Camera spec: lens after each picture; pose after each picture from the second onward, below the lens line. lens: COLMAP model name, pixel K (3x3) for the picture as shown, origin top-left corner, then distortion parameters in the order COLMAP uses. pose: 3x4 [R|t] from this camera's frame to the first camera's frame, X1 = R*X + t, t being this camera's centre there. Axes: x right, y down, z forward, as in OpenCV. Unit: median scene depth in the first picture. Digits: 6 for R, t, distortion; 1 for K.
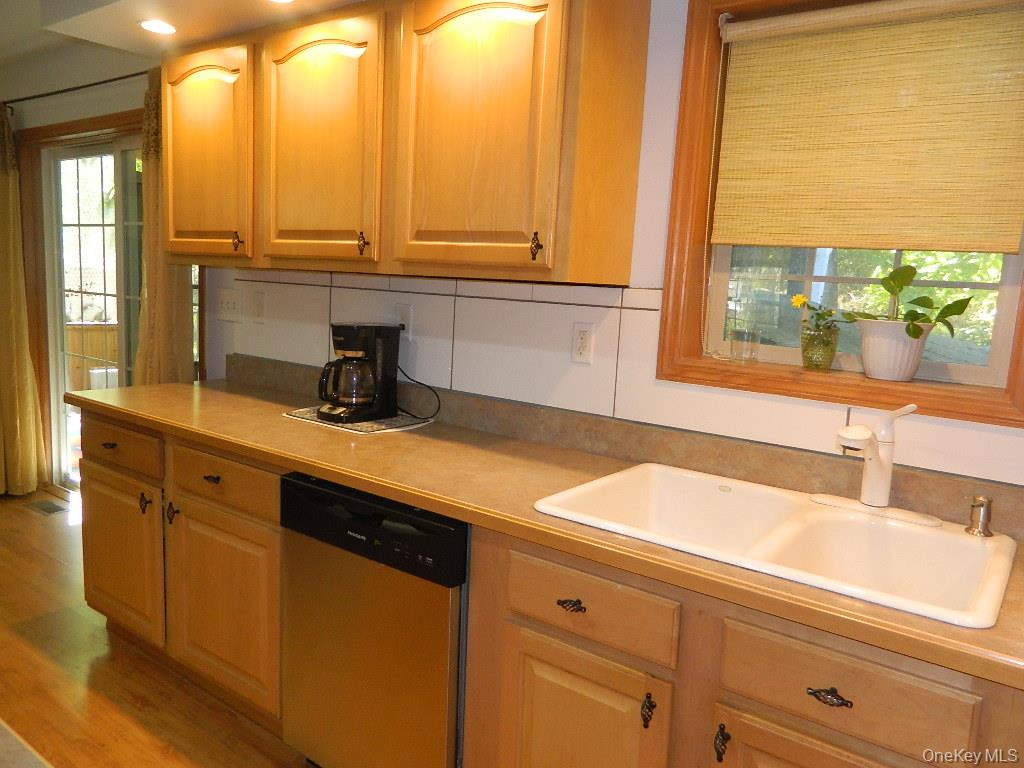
lens RADIAL K [[758.4, 0, 512.0], [0, 758.4, 384.0], [0, 0, 1]] dist [0.004978, 0.000365]
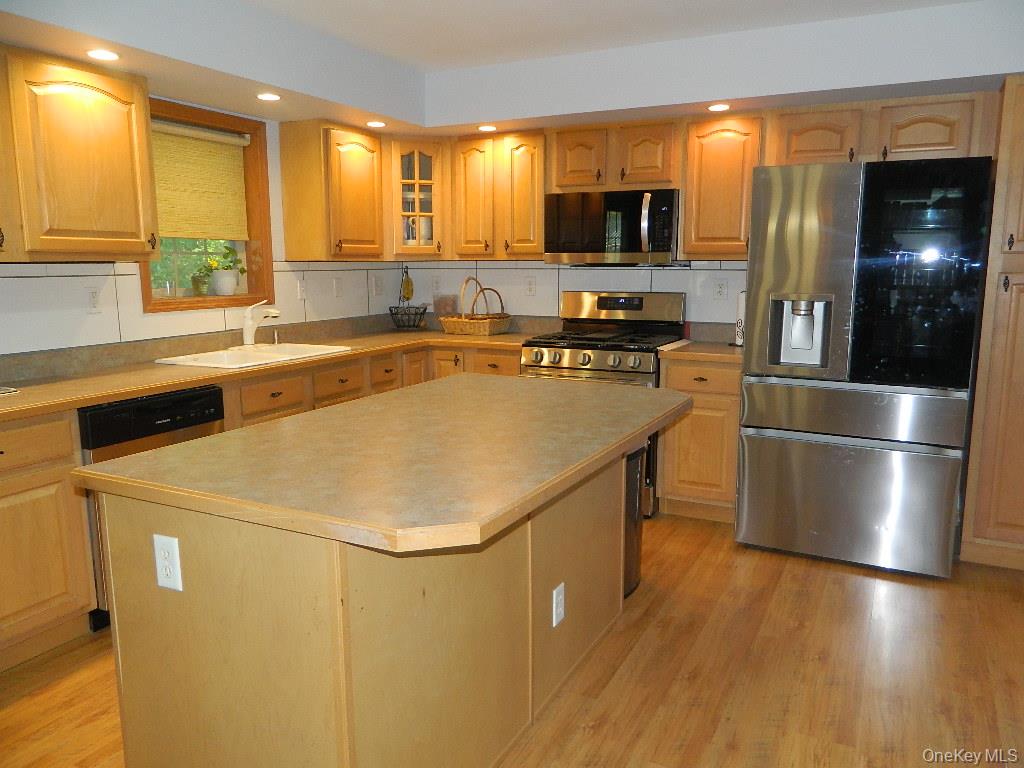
lens RADIAL K [[758.4, 0, 512.0], [0, 758.4, 384.0], [0, 0, 1]] dist [0.004978, 0.000365]
pose [[-0.167875, -0.198331, 0.965651, -1.651568], [0.138662, 0.965064, 0.222316, -0.119358], [-0.976008, 0.171221, -0.134510, 0.412307]]
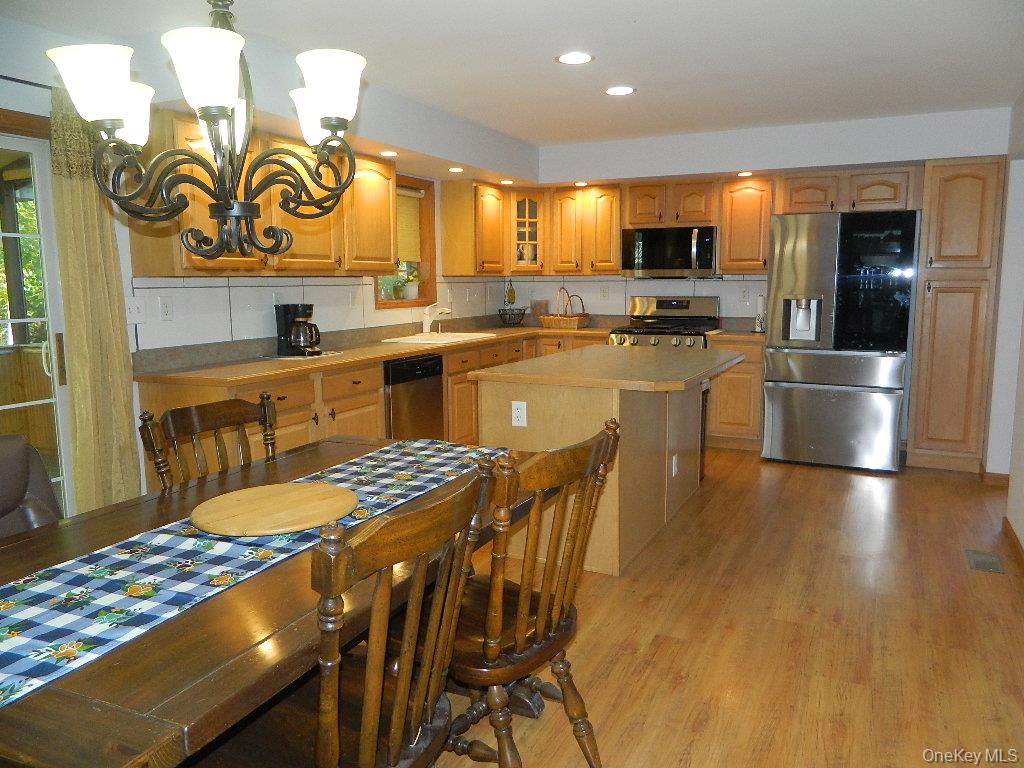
lens RADIAL K [[751.2, 0, 510.3], [0, 751.2, 378.3], [0, 0, 1]] dist [0.001212, 0.003162]
pose [[-0.181480, -0.169519, 0.968674, -2.477364], [0.141890, 0.970209, 0.196371, -0.222785], [-0.973104, 0.173083, -0.152020, 0.952468]]
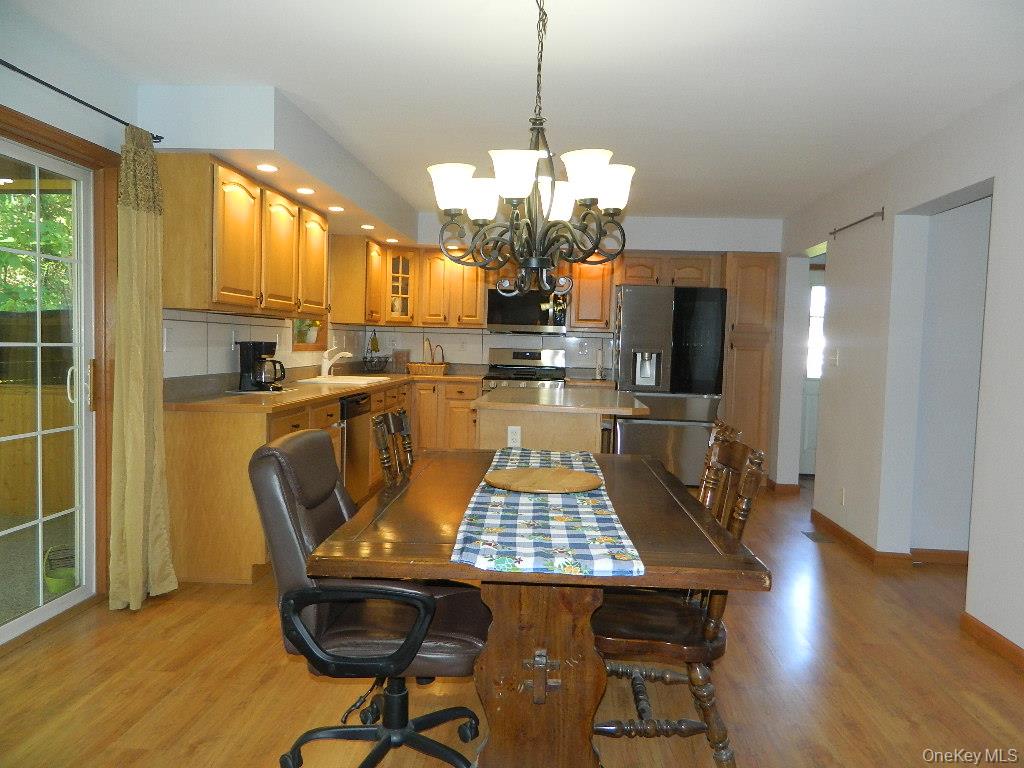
lens RADIAL K [[751.2, 0, 510.3], [0, 751.2, 378.3], [0, 0, 1]] dist [0.001212, 0.003162]
pose [[-0.534155, -0.098398, 0.839640, -2.539911], [0.071827, 0.984329, 0.161048, -0.294121], [-0.842330, 0.146334, -0.518717, 1.734706]]
